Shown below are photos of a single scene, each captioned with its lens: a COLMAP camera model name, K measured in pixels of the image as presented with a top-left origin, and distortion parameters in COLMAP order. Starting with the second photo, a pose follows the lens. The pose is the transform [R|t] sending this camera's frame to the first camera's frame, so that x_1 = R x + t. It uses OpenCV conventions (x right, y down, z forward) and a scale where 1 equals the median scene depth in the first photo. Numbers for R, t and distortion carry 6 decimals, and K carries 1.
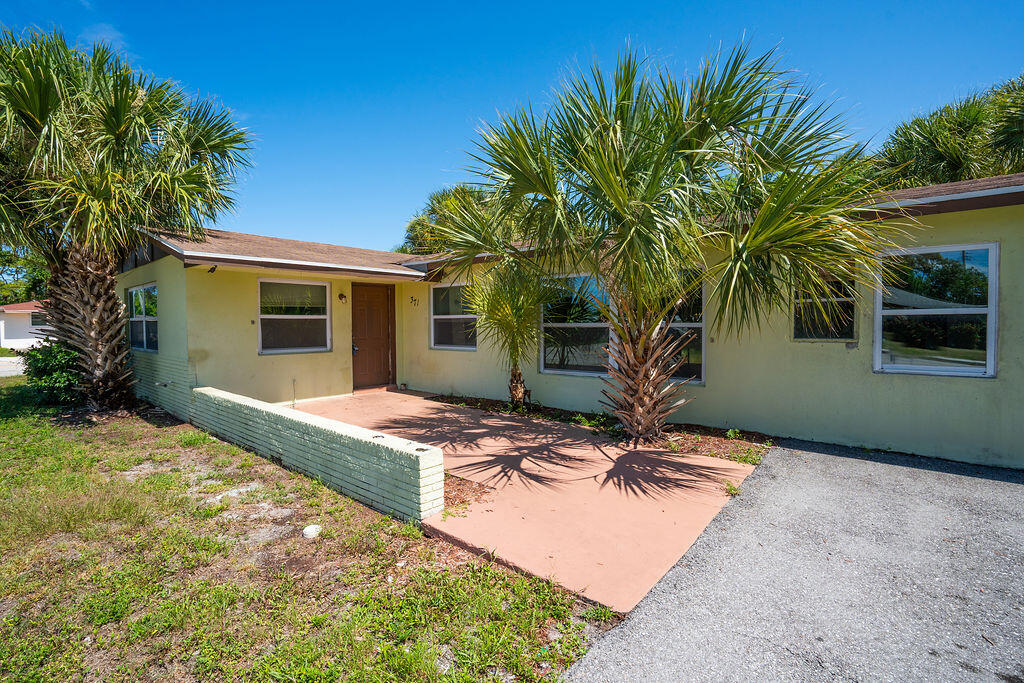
lens RADIAL K [[481.0, 0, 510.3], [0, 481.0, 338.1], [0, 0, 1]] dist [-0.068778, 0.026211]
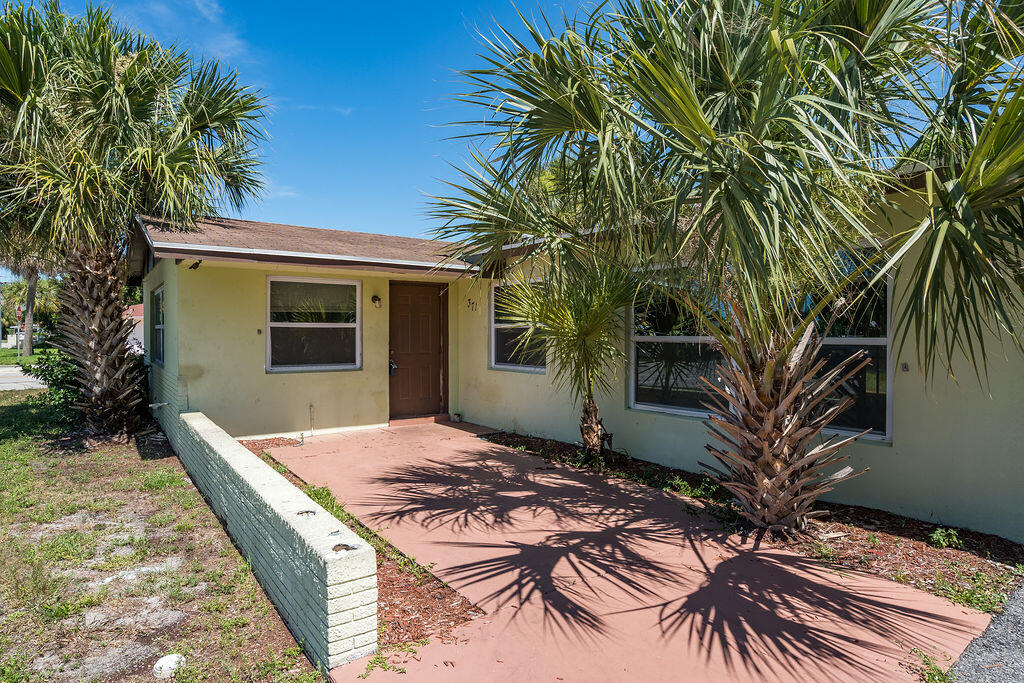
lens RADIAL K [[582.8, 0, 500.4], [0, 582.8, 335.7], [0, 0, 1]] dist [-0.059041, 0.029333]
pose [[0.970524, 0.006517, -0.240917, 0.092152], [-0.012221, 0.999679, -0.022188, -0.011239], [0.240695, 0.024479, 0.970292, 0.166320]]
